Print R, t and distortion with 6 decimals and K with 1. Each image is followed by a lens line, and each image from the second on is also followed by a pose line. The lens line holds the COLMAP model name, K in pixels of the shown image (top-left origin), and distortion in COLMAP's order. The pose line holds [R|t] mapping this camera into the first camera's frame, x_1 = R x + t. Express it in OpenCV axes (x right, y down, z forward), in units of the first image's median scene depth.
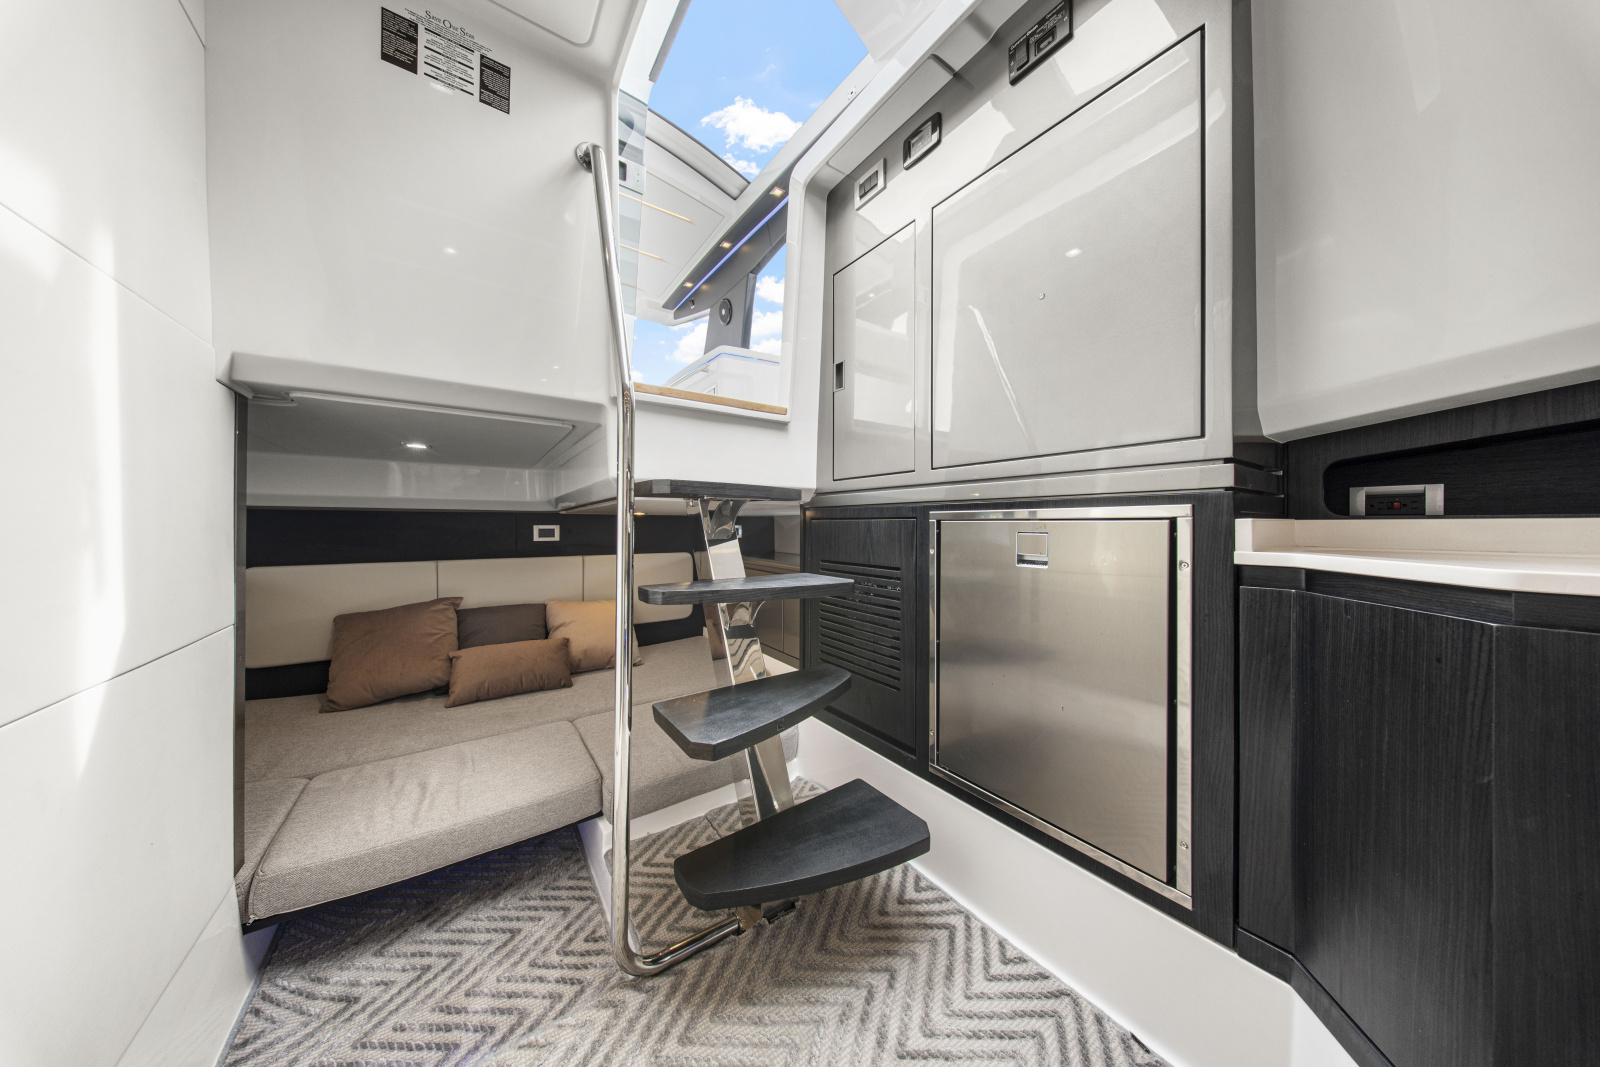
lens RADIAL K [[463.8, 0, 791.2], [0, 463.8, 528.0], [0, 0, 1]] dist [0.000713, -0.001776]
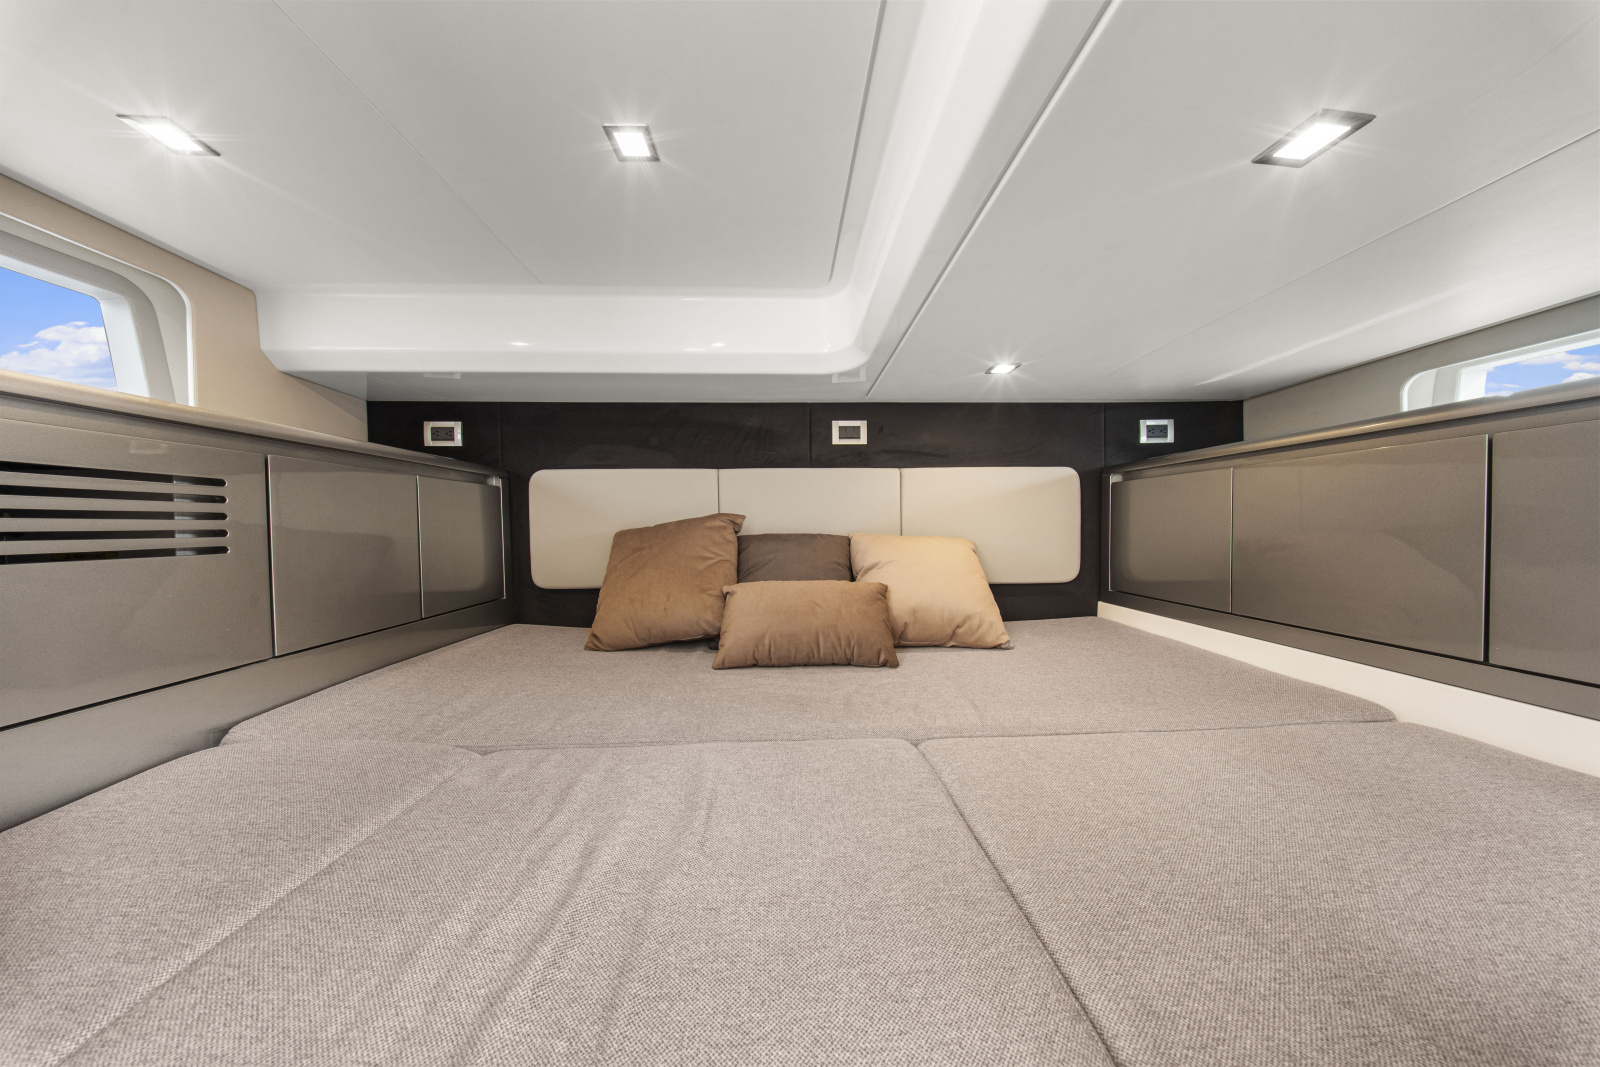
lens RADIAL K [[456.0, 0, 800.0], [0, 456.0, 533.5], [0, 0, 1]] dist [0.000306, 0.000004]
pose [[0.842863, -0.002122, -0.538124, -0.529925], [0.006169, 0.999965, 0.005720, 0.341514], [0.538093, -0.008141, 0.842846, 0.918678]]
